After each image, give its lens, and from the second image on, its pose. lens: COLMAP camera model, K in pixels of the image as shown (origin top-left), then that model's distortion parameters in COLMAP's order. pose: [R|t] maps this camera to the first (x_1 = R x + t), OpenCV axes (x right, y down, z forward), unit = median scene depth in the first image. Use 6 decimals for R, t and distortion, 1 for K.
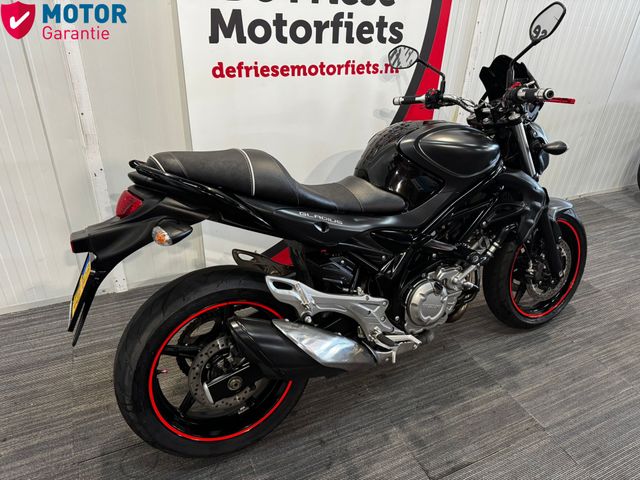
lens RADIAL K [[454.2, 0, 321.8], [0, 454.2, 238.4], [0, 0, 1]] dist [0.012759, -0.025366]
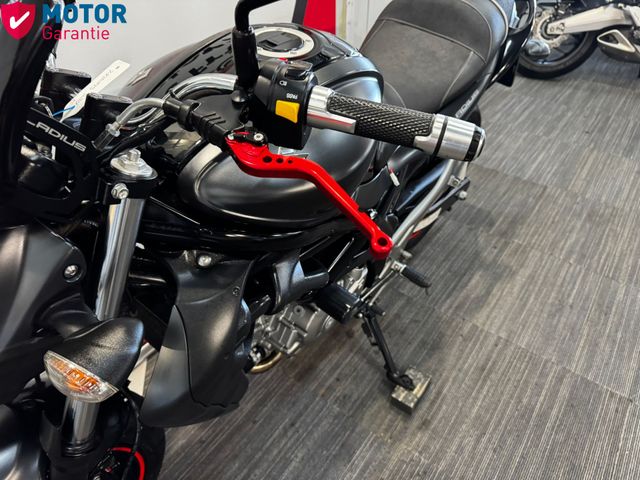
lens RADIAL K [[454.2, 0, 323.1], [0, 454.2, 241.4], [0, 0, 1]] dist [0.012759, -0.025366]
pose [[0.874816, -0.347431, 0.337621, -0.145447], [0.275338, 0.929980, 0.243570, -0.171767], [-0.398604, -0.120119, 0.909223, 0.505735]]
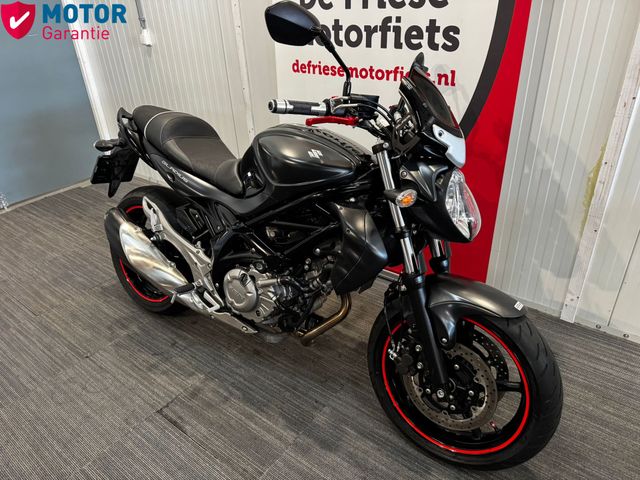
lens RADIAL K [[454.2, 0, 316.5], [0, 454.2, 236.9], [0, 0, 1]] dist [0.012759, -0.025366]
pose [[0.455113, 0.365673, -0.811884, 1.038954], [-0.380113, 0.904317, 0.194227, -0.222681], [0.805224, 0.220212, 0.550564, 0.491412]]
